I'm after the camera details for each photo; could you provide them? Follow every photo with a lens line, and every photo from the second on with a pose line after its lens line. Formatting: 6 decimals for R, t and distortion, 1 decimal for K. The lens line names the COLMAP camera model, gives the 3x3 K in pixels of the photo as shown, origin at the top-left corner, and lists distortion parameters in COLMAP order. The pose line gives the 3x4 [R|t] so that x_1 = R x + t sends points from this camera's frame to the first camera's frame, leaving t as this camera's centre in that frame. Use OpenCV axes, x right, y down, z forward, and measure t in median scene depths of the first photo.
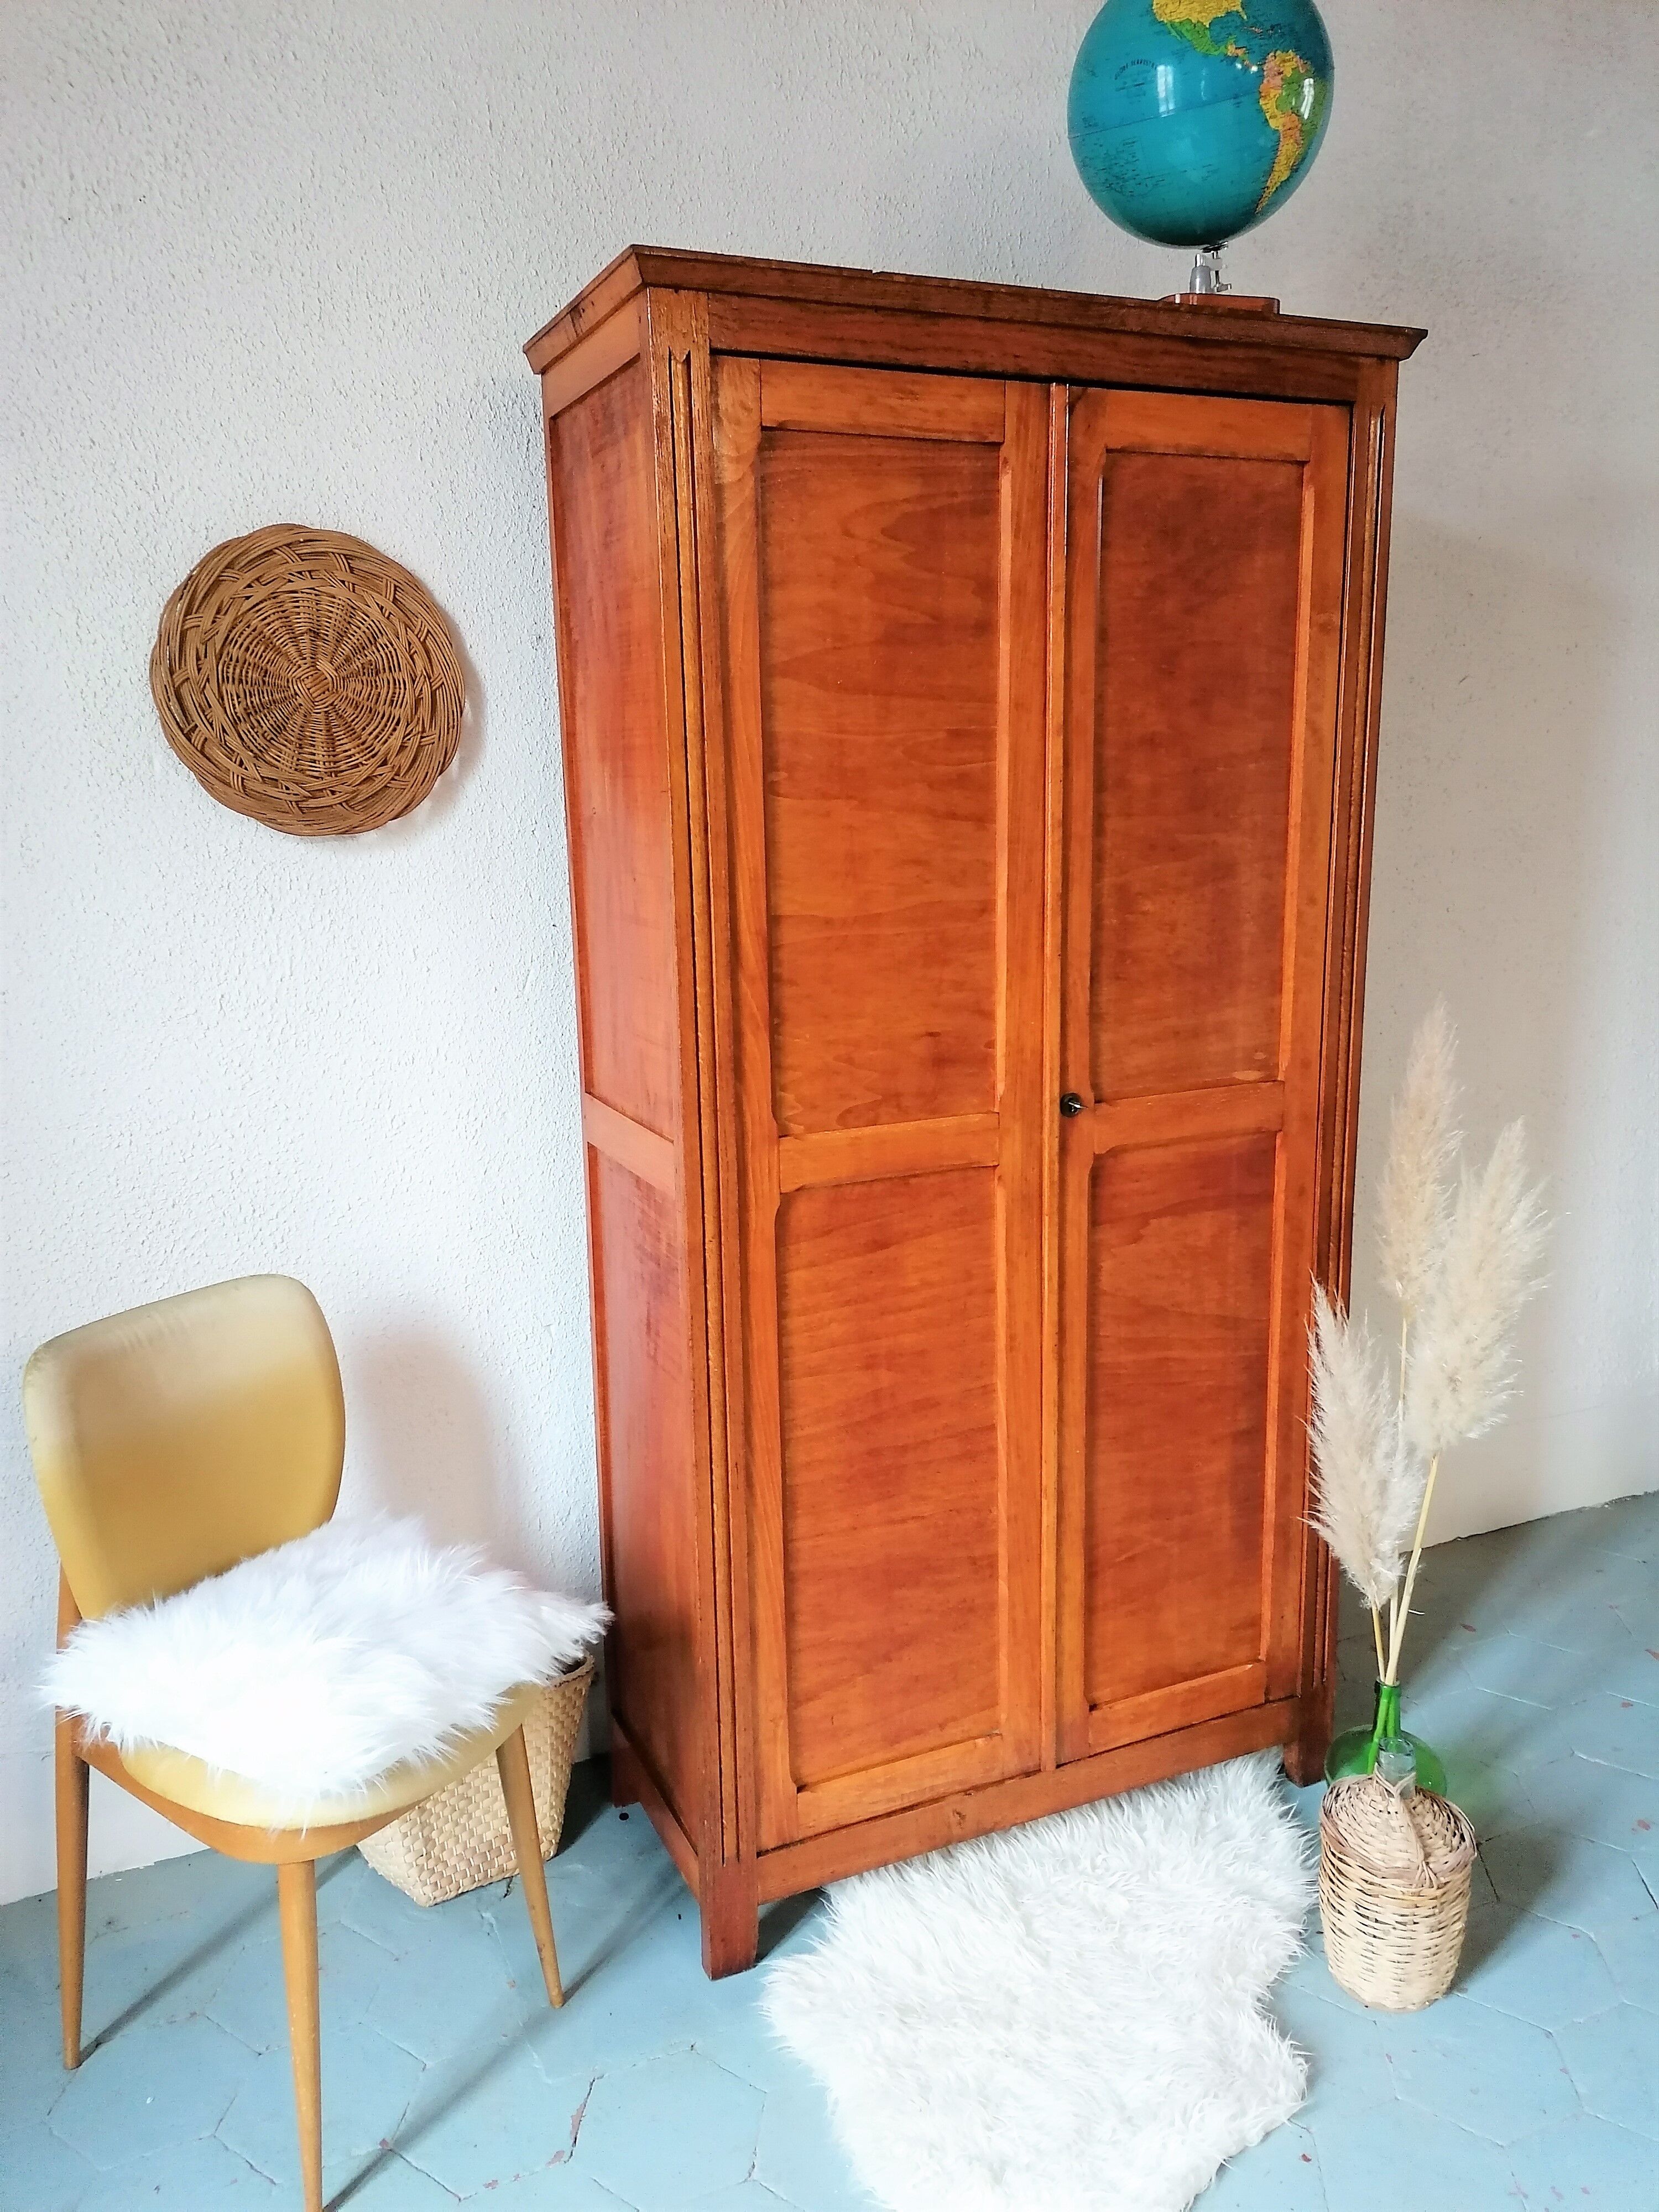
lens RADIAL K [[1658.7, 0, 829.5], [0, 1658.7, 1106.0], [0, 0, 1]] dist [0.101363, -0.134045]
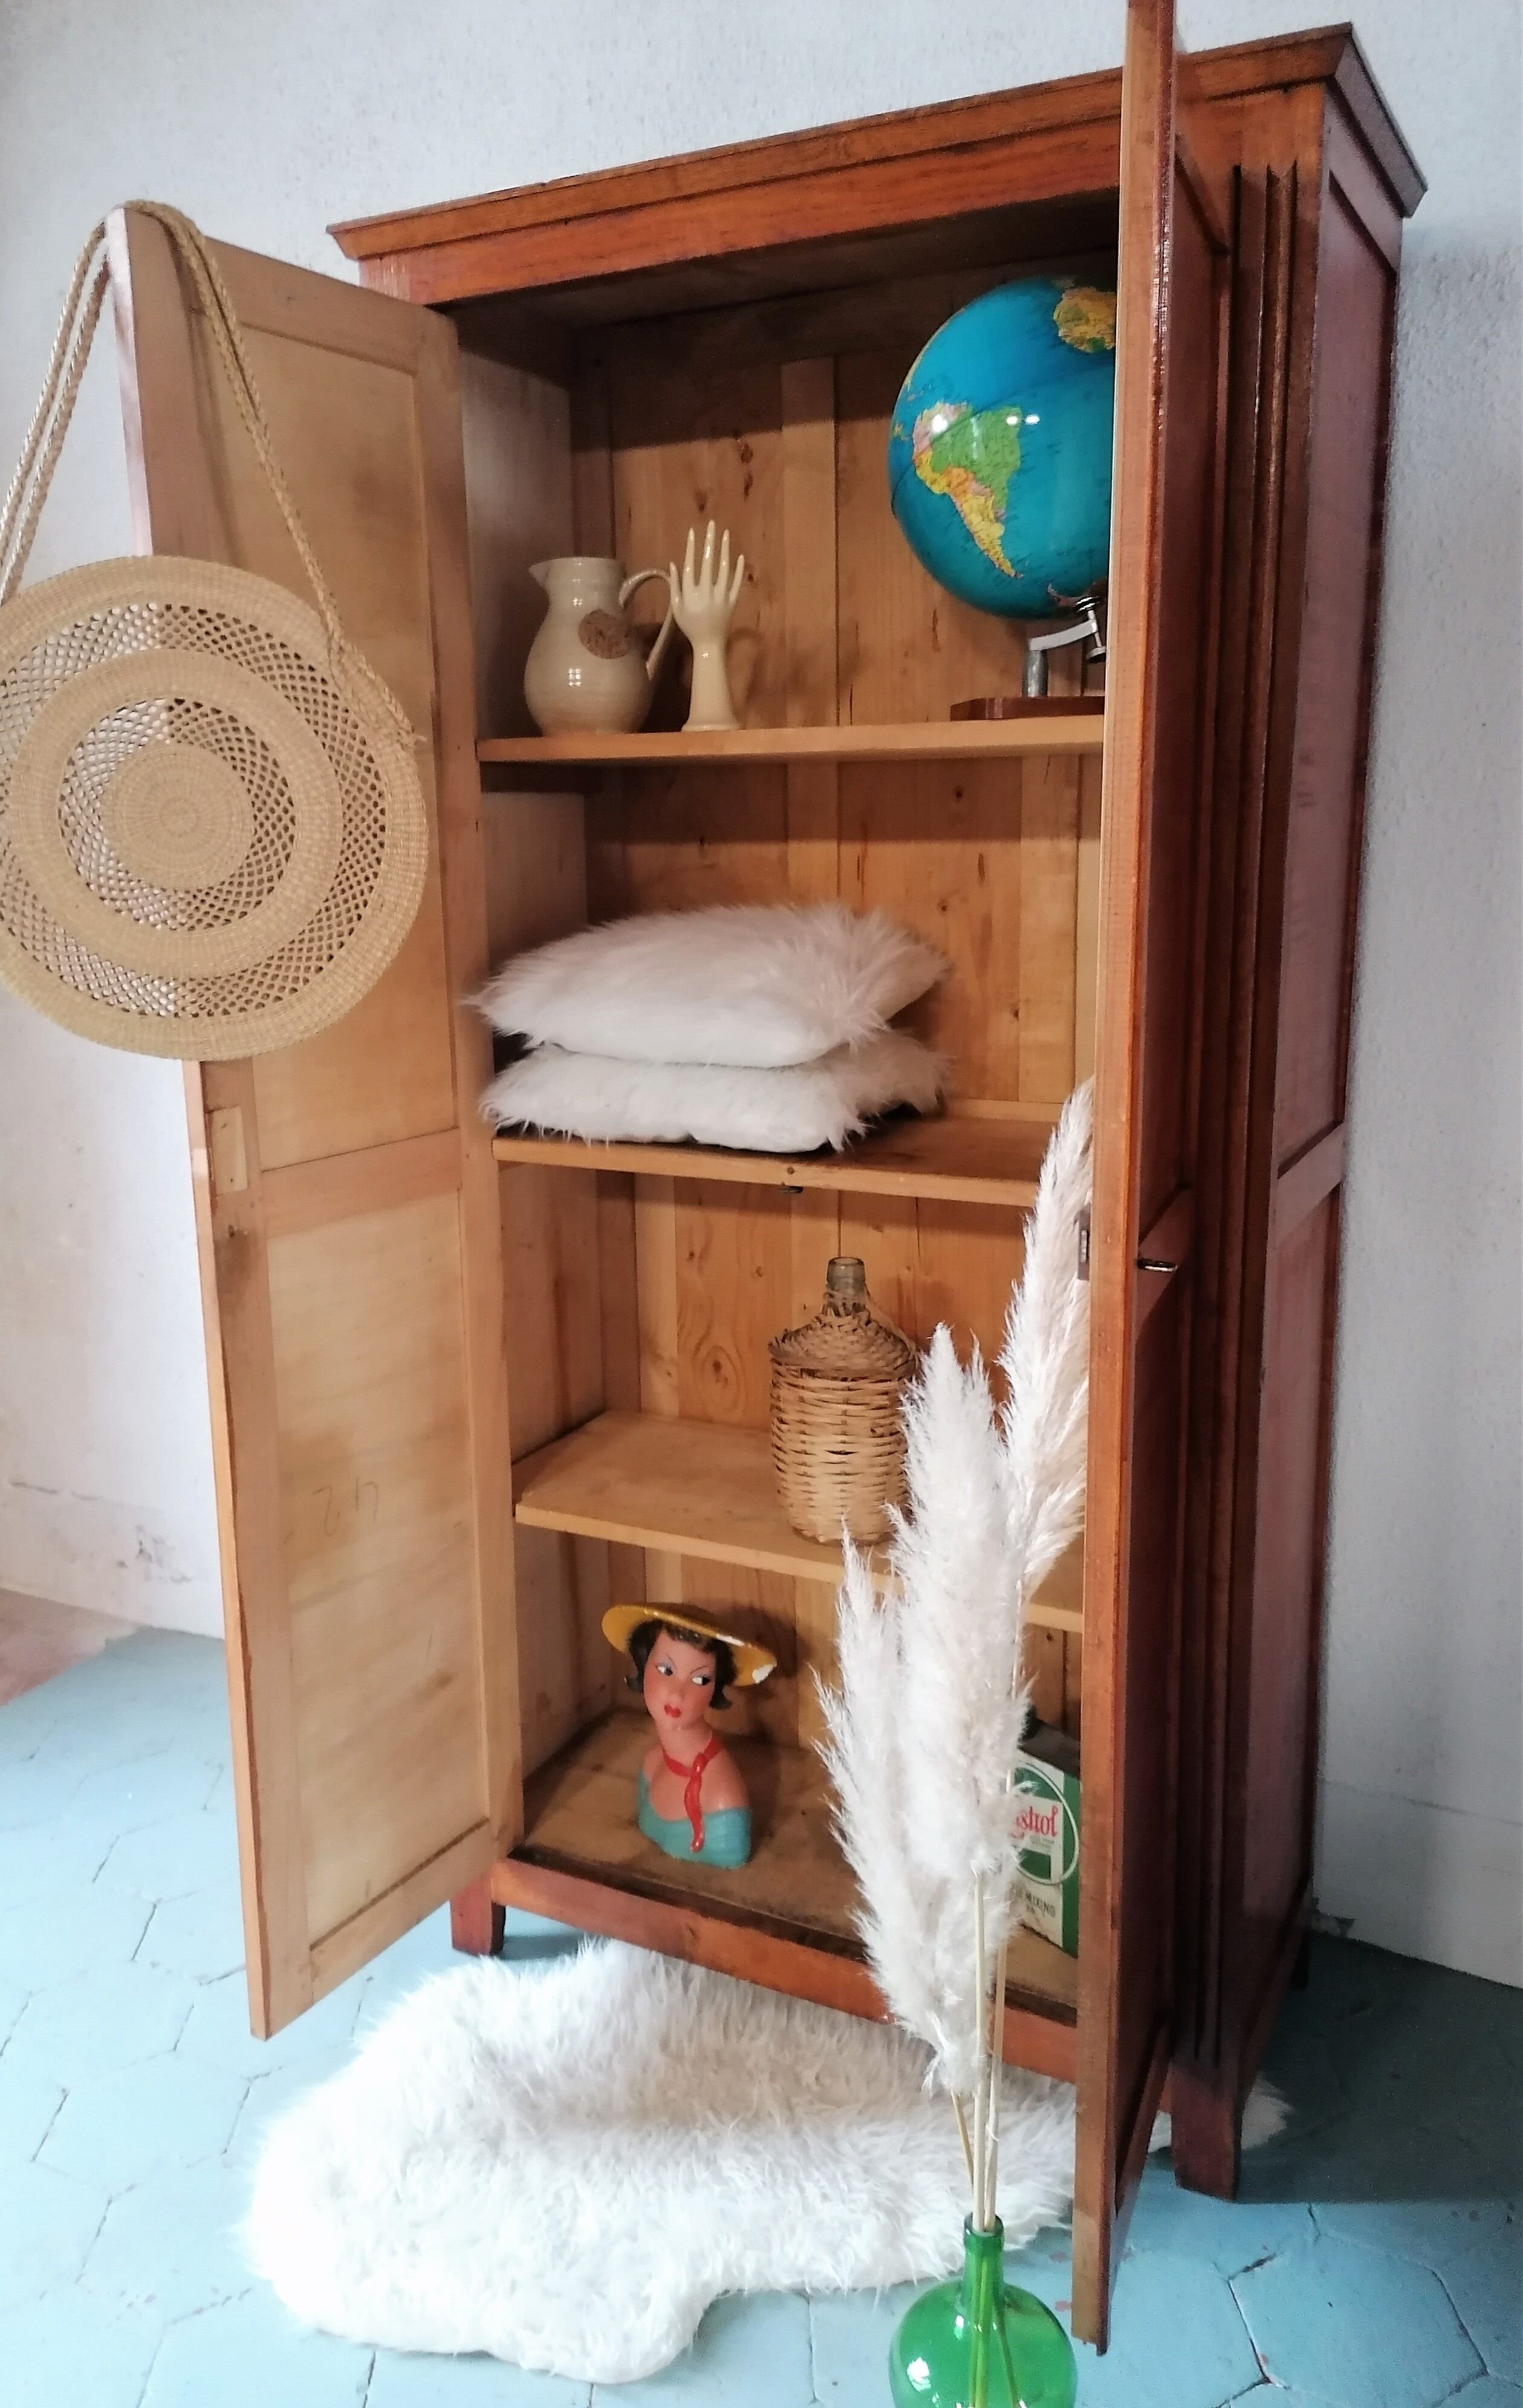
lens RADIAL K [[1812.4, 0, 755.3], [0, 1812.4, 1210.2], [0, 0, 1]] dist [0.107316, -0.145343]
pose [[0.622823, 0.173987, -0.762771, 0.813781], [-0.154058, 0.983144, 0.098462, -0.055368], [0.767045, 0.056187, 0.639128, 0.409841]]
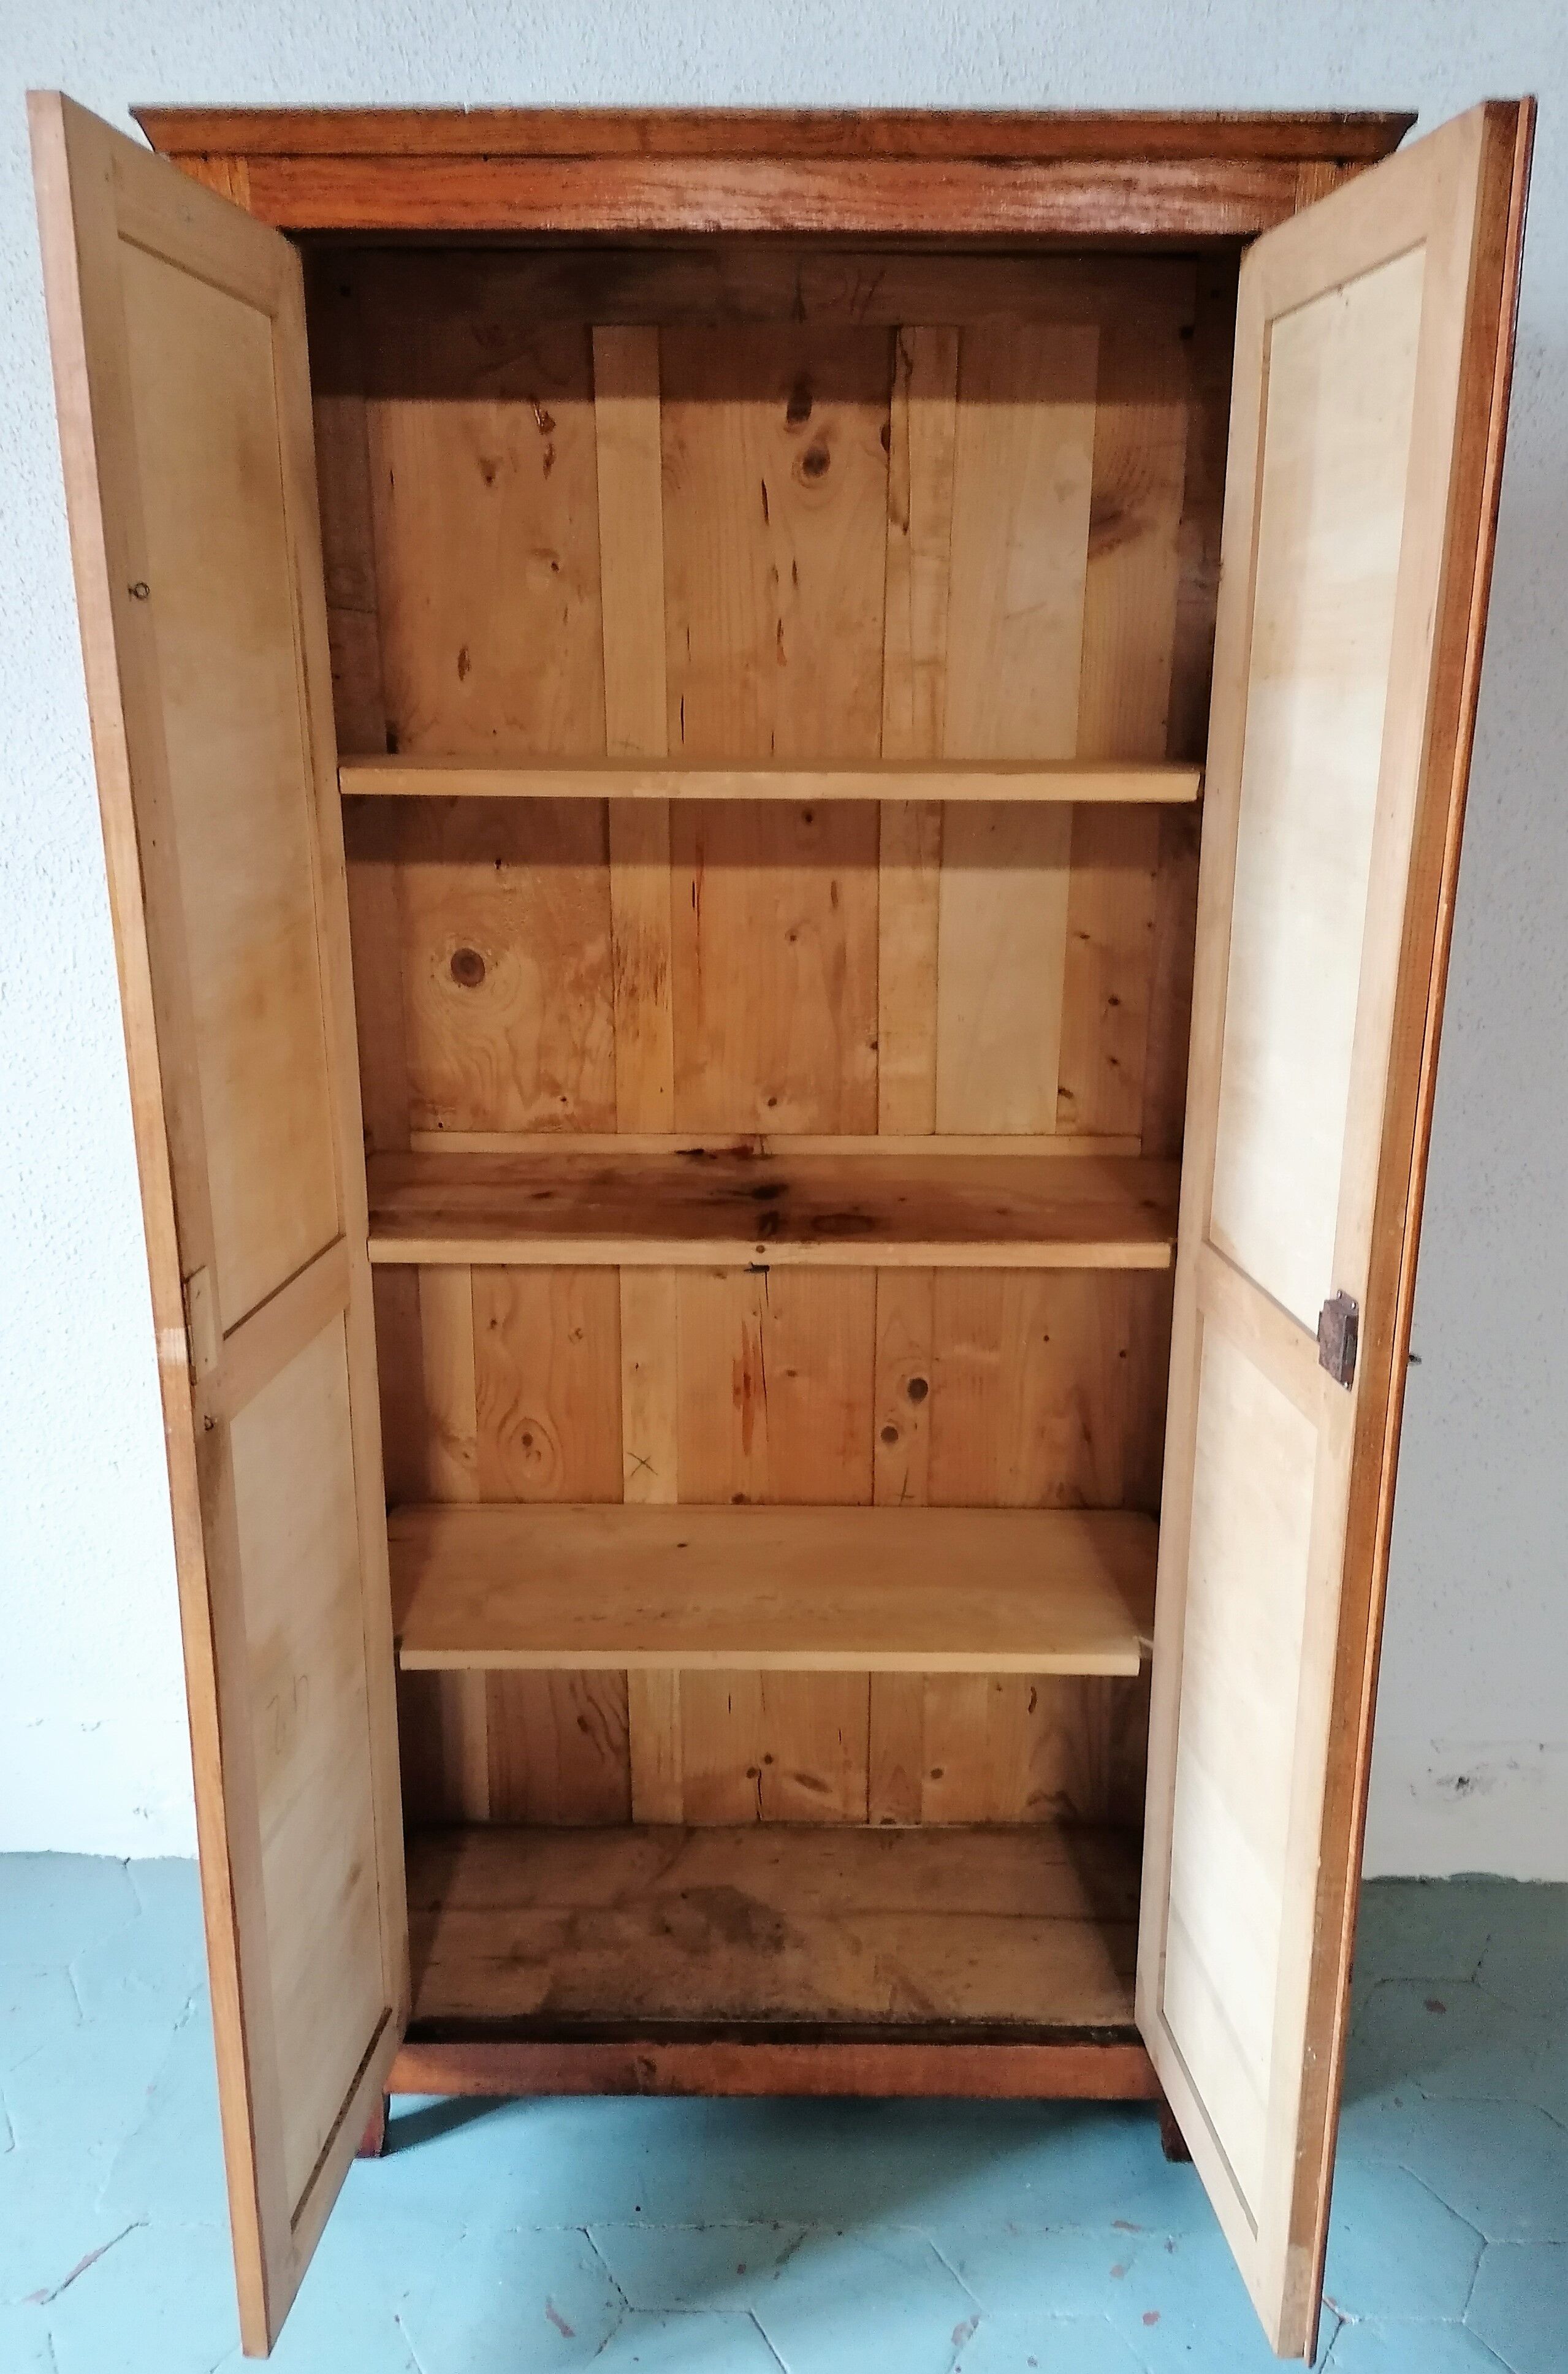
lens RADIAL K [[1831.6, 0, 806.7], [0, 1831.6, 1216.9], [0, 0, 1]] dist [0.110418, -0.152205]
pose [[0.910580, 0.135931, -0.390342, 0.472363], [-0.104610, 0.989420, 0.100518, -0.090714], [0.399876, -0.050696, 0.915166, 0.236159]]
